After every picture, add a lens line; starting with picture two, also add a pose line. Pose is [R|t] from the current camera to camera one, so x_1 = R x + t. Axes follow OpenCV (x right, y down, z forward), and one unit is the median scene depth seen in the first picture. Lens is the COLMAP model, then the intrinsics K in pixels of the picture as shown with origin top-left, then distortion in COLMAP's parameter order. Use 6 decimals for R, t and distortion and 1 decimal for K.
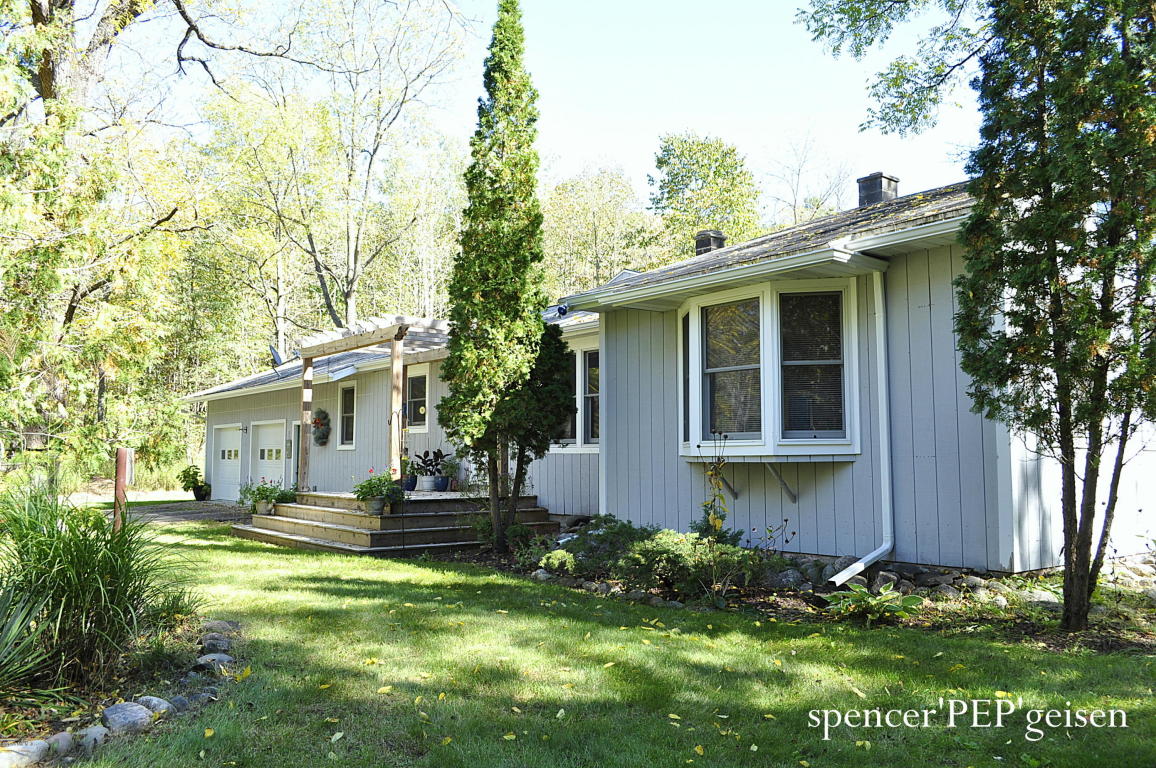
lens RADIAL K [[892.0, 0, 578.0], [0, 892.0, 384.0], [0, 0, 1]] dist [-0.006373, -0.006109]
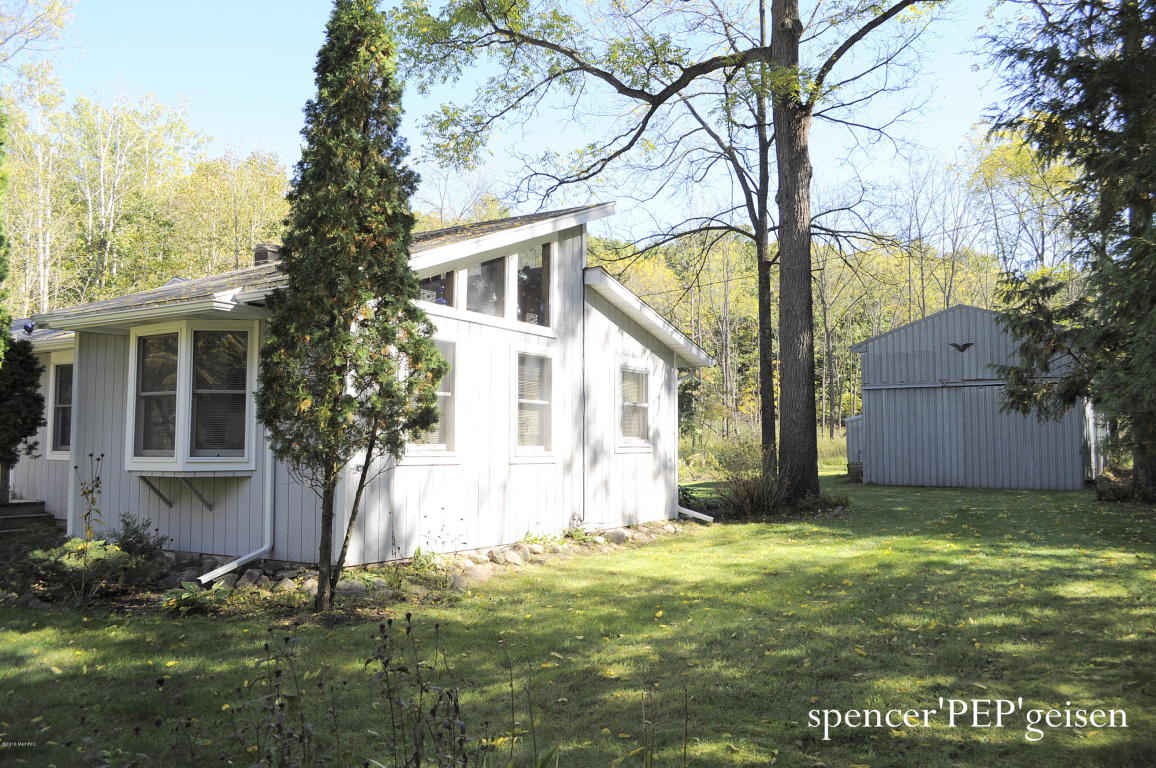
lens RADIAL K [[892.0, 0, 578.0], [0, 892.0, 384.0], [0, 0, 1]] dist [-0.006373, -0.006109]
pose [[0.944119, 0.022649, 0.328824, 0.312336], [-0.027576, 0.999566, 0.010327, -0.057423], [-0.328448, -0.018818, 0.944335, -0.247788]]
